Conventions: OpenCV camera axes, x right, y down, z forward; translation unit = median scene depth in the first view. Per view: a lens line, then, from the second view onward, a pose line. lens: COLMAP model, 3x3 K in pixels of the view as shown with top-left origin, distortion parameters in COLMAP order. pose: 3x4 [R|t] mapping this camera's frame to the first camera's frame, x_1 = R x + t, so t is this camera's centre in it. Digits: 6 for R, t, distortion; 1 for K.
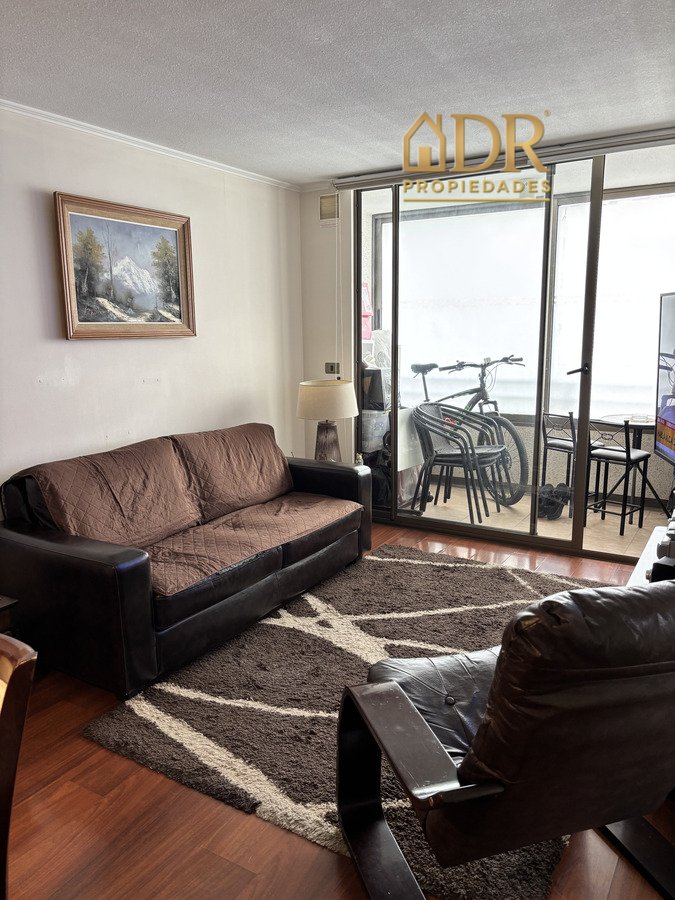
lens RADIAL K [[679.9, 0, 331.8], [0, 679.9, 448.1], [0, 0, 1]] dist [0.046956, -0.051420]
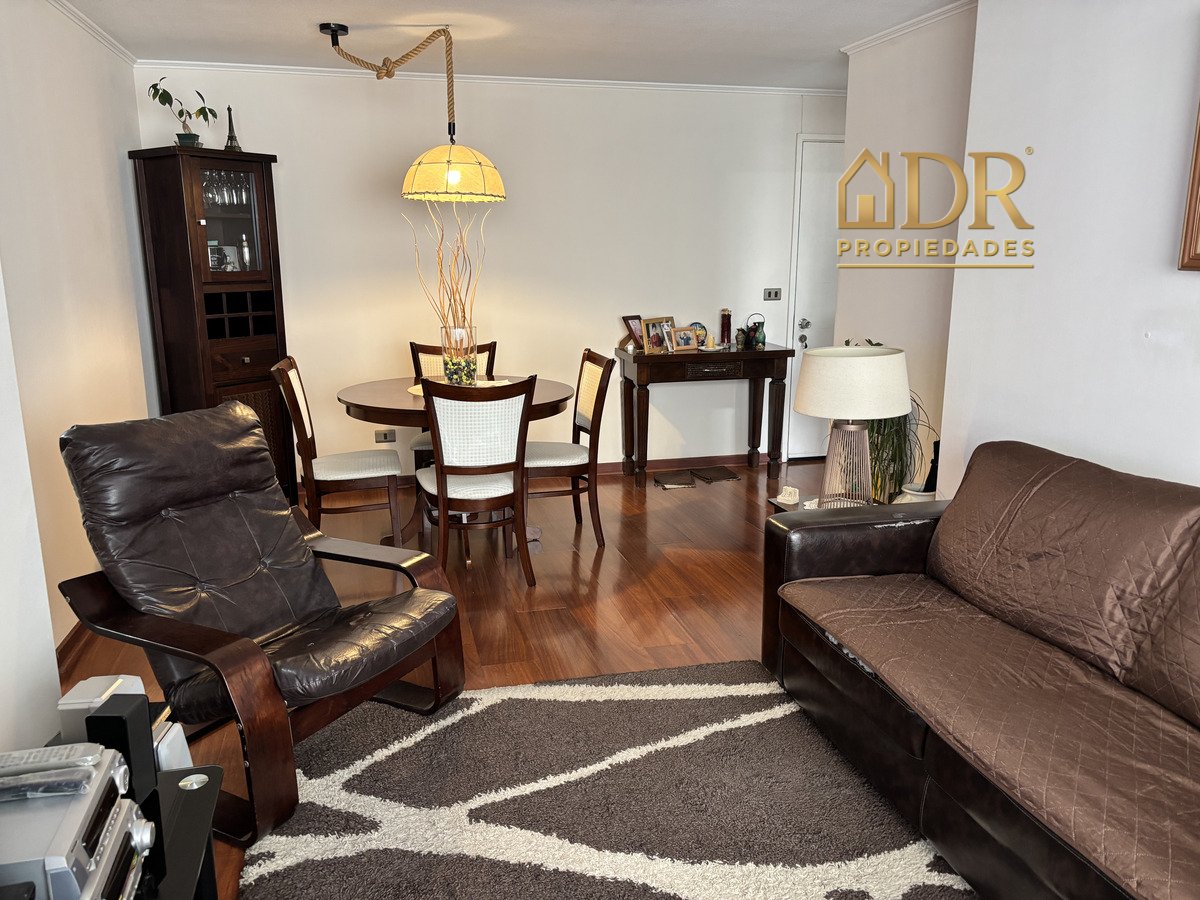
lens RADIAL K [[906.6, 0, 596.5], [0, 906.6, 453.6], [0, 0, 1]] dist [0.046956, -0.051420]
pose [[-0.691590, 0.176646, -0.700357, 0.414301], [-0.116328, 0.929735, 0.349373, -0.187296], [0.712861, 0.323094, -0.622446, 0.978262]]
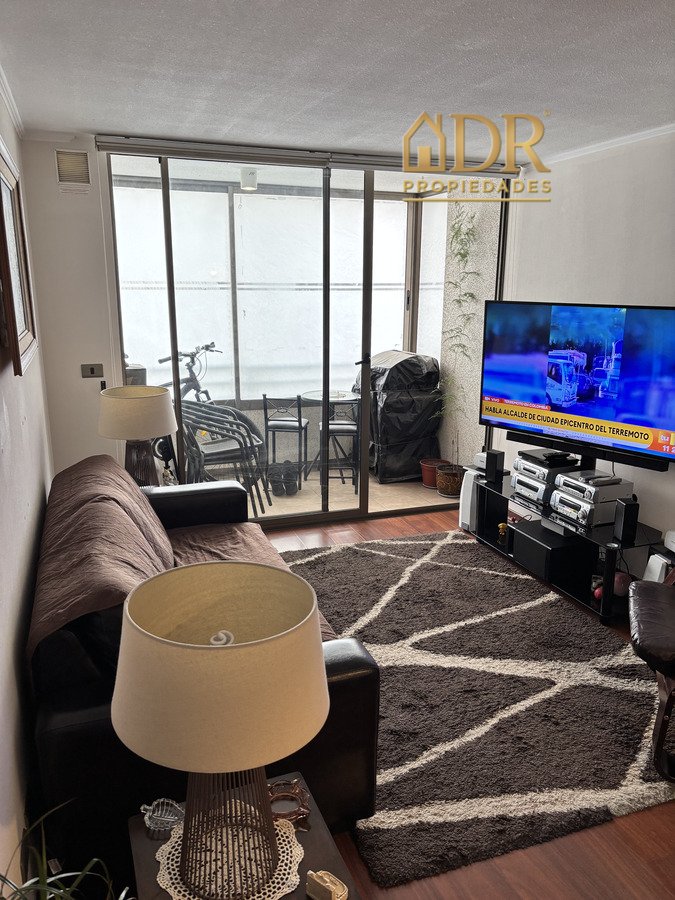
lens RADIAL K [[679.9, 0, 330.8], [0, 679.9, 453.5], [0, 0, 1]] dist [0.046956, -0.051420]
pose [[0.622487, -0.175582, 0.762680, -0.572391], [0.123391, 0.984339, 0.125902, -0.111468], [-0.772842, 0.015736, 0.634403, 0.337817]]
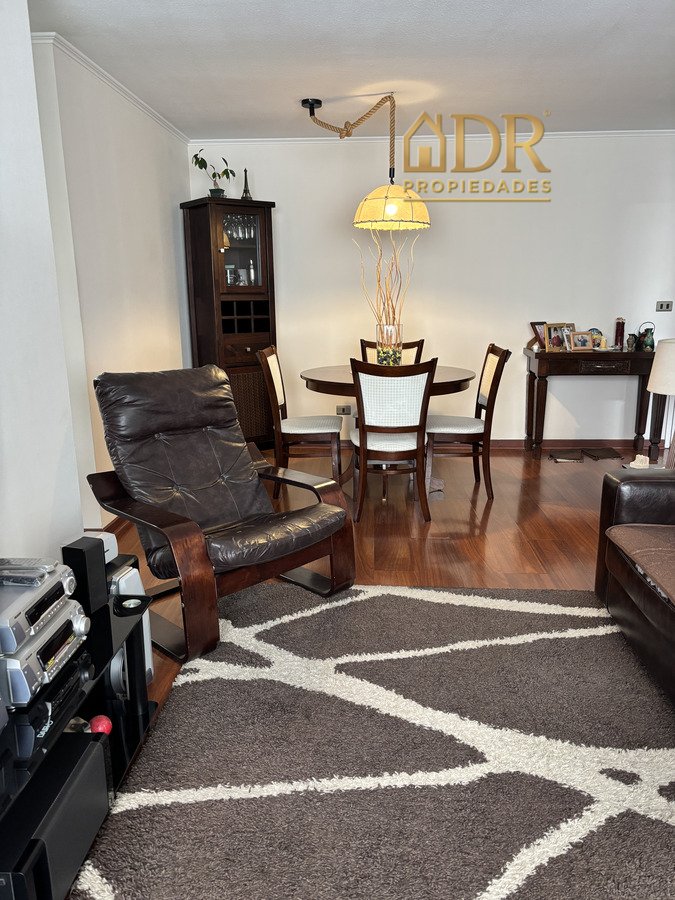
lens RADIAL K [[679.9, 0, 340.0], [0, 679.9, 459.3], [0, 0, 1]] dist [0.046956, -0.051420]
pose [[-0.871114, 0.140830, -0.470455, 0.350210], [-0.065876, 0.915829, 0.396129, -0.156986], [0.486643, 0.376065, -0.788513, 1.032747]]
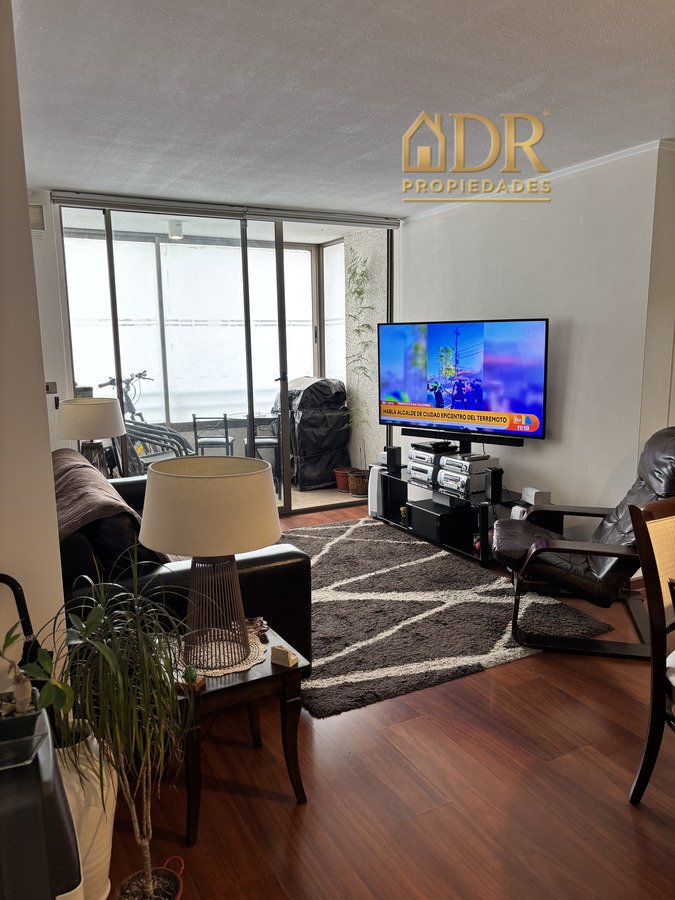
lens RADIAL K [[679.9, 0, 335.3], [0, 679.9, 446.9], [0, 0, 1]] dist [0.046956, -0.051420]
pose [[0.506981, -0.128613, 0.852308, -0.757368], [0.158417, 0.985865, 0.054535, -0.034641], [-0.847274, 0.107372, 0.520190, 0.236848]]
